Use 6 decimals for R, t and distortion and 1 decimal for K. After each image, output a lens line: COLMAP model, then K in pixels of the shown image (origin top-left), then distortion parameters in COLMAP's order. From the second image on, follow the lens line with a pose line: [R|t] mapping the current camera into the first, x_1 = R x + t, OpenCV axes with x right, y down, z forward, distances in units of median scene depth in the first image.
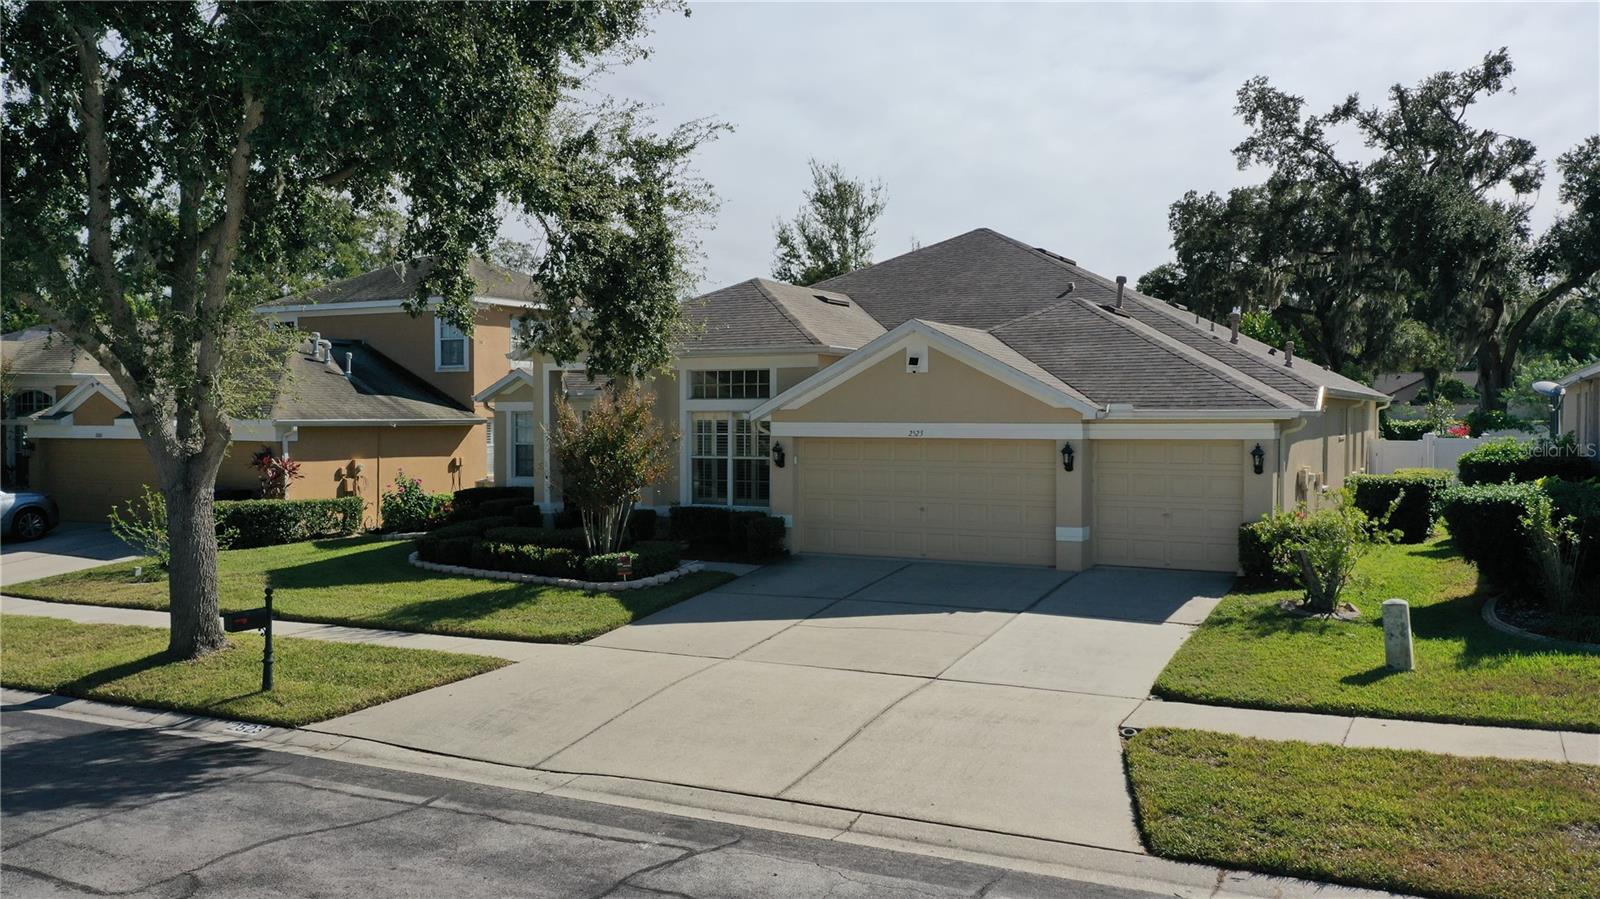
lens RADIAL K [[1273.1, 0, 792.7], [0, 1273.1, 446.6], [0, 0, 1]] dist [0.022575, -0.009176]
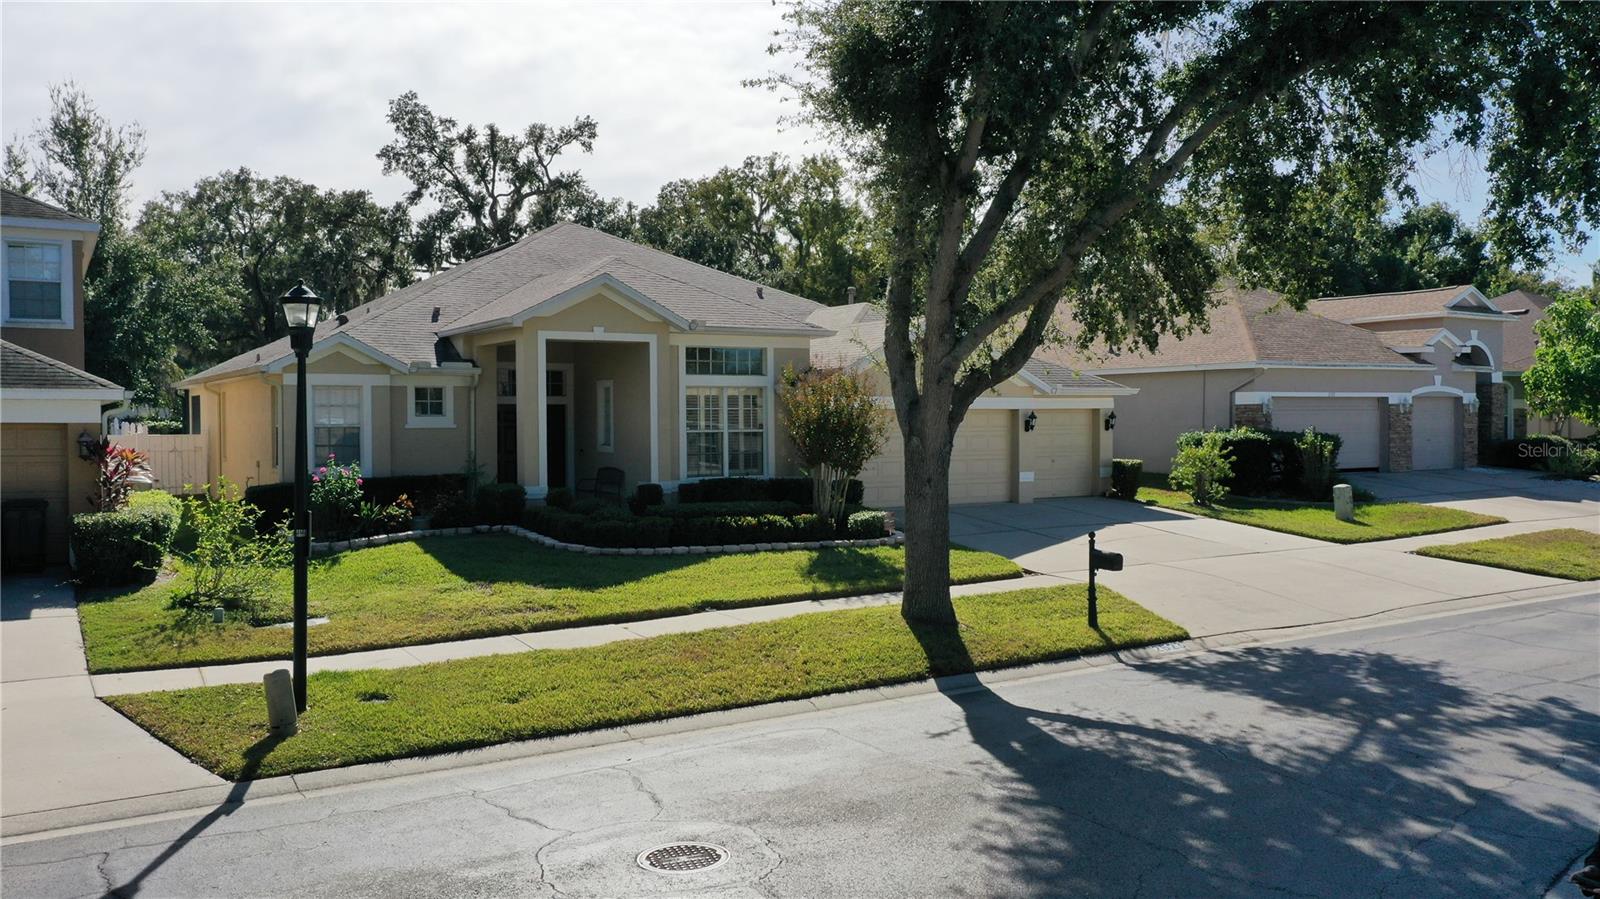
lens RADIAL K [[1273.1, 0, 804.4], [0, 1273.1, 456.3], [0, 0, 1]] dist [0.022575, -0.009176]
pose [[0.502433, -0.027963, 0.864164, -0.932284], [0.025606, 0.999520, 0.017456, 0.012827], [-0.864237, 0.013357, 0.502907, 0.420821]]
